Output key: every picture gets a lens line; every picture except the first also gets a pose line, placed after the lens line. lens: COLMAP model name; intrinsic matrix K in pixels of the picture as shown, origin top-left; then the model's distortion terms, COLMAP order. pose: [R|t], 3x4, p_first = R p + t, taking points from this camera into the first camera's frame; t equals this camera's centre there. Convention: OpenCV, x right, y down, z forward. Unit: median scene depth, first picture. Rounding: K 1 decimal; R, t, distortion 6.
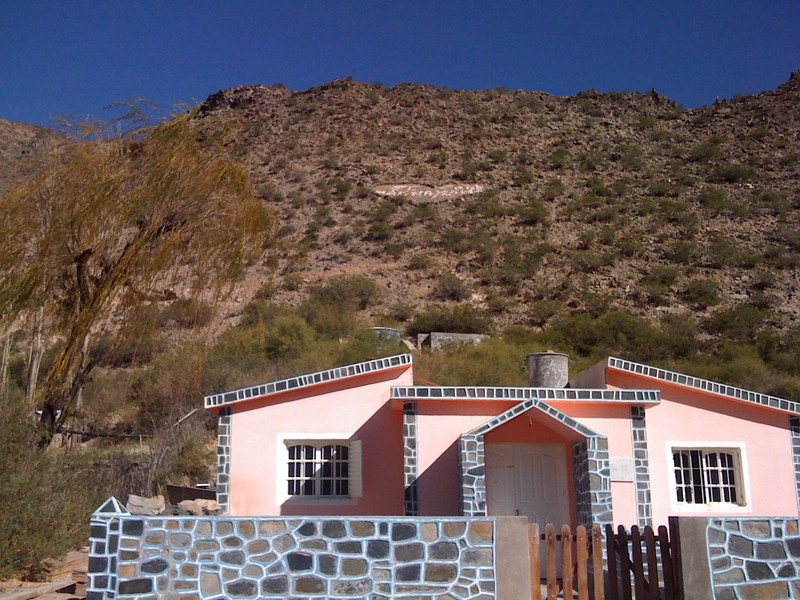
lens RADIAL K [[902.9, 0, 399.0], [0, 902.9, 286.6], [0, 0, 1]] dist [0.181841, -0.503223]
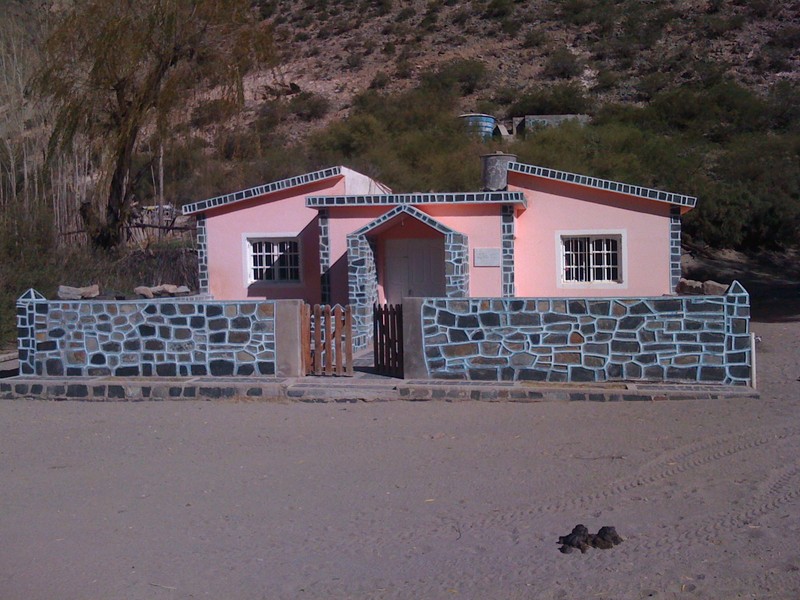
lens RADIAL K [[902.9, 0, 399.0], [0, 902.9, 286.6], [0, 0, 1]] dist [0.181841, -0.503223]
pose [[0.978866, -0.010841, -0.204216, 0.337701], [0.060613, 0.969105, 0.239086, -0.054779], [0.195314, -0.246412, 0.949281, -0.173322]]
